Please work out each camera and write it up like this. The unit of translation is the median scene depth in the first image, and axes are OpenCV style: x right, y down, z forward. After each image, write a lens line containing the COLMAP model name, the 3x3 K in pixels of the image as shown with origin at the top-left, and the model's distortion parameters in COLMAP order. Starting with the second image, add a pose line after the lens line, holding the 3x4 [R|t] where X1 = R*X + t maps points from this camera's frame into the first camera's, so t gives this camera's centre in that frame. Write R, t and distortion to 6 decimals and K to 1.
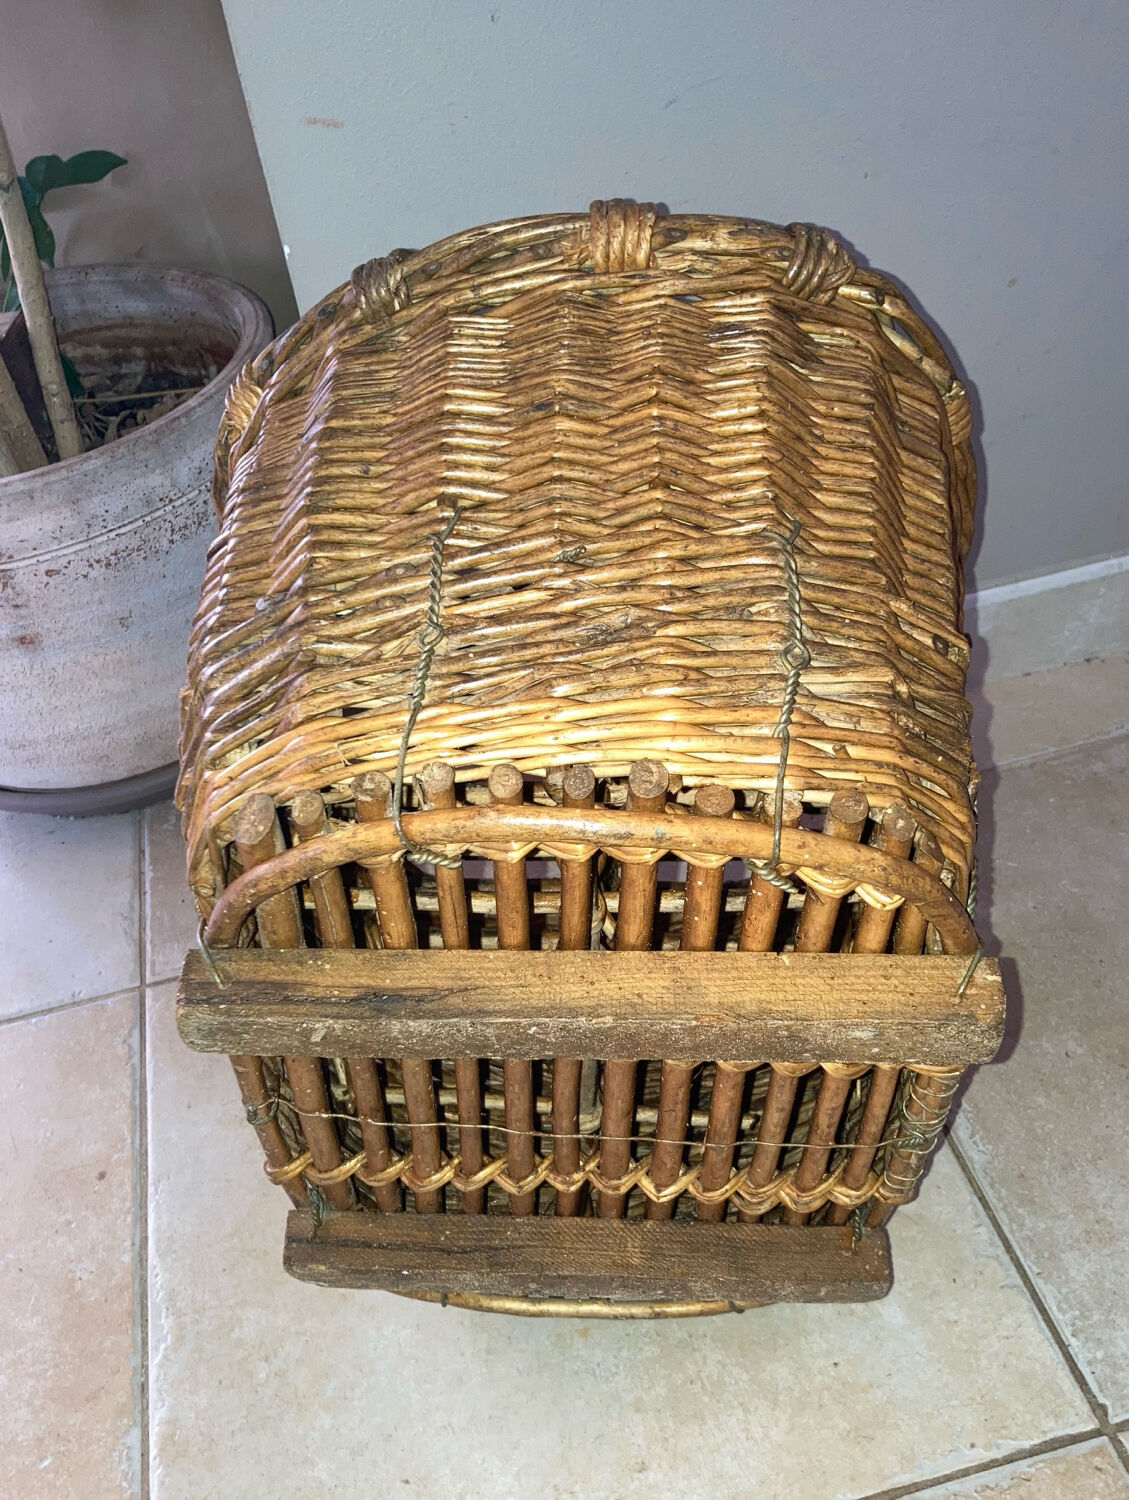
lens RADIAL K [[1341.9, 0, 568.9], [0, 1341.9, 802.3], [0, 0, 1]] dist [-0.011580, 0.044361]
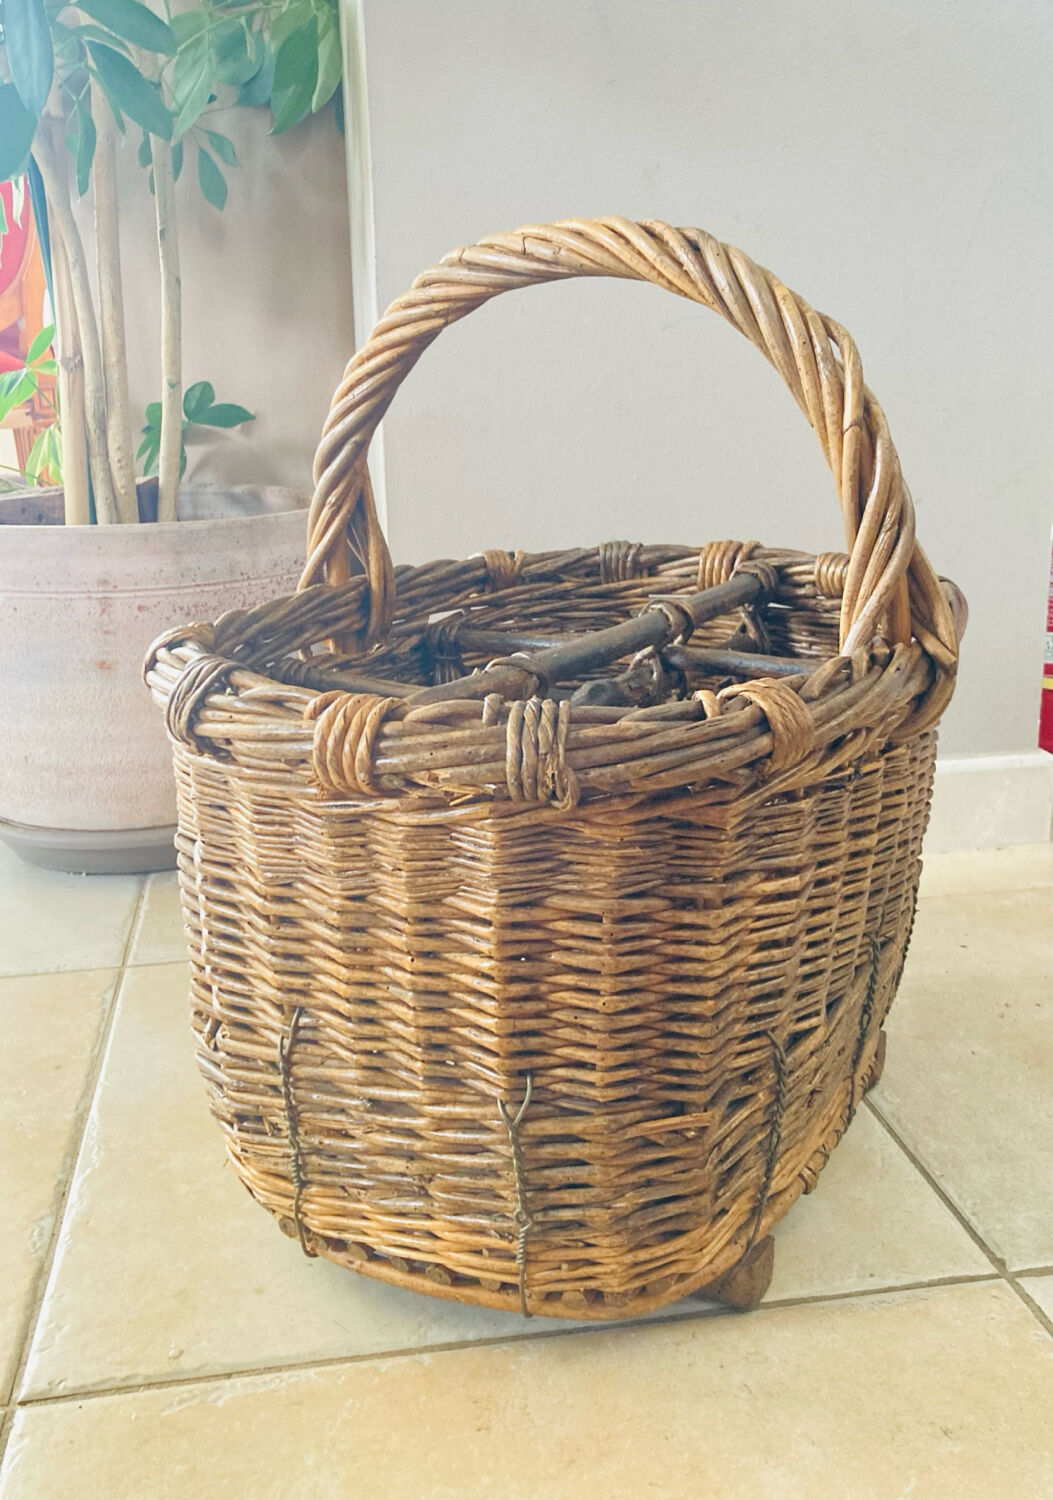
lens RADIAL K [[1331.7, 0, 517.4], [0, 1331.7, 731.1], [0, 0, 1]] dist [0.049198, -0.038621]
pose [[0.992418, 0.116243, -0.039938, 0.022428], [-0.121910, 0.889493, -0.440386, 0.476292], [-0.015667, 0.441915, 0.896920, -0.069955]]
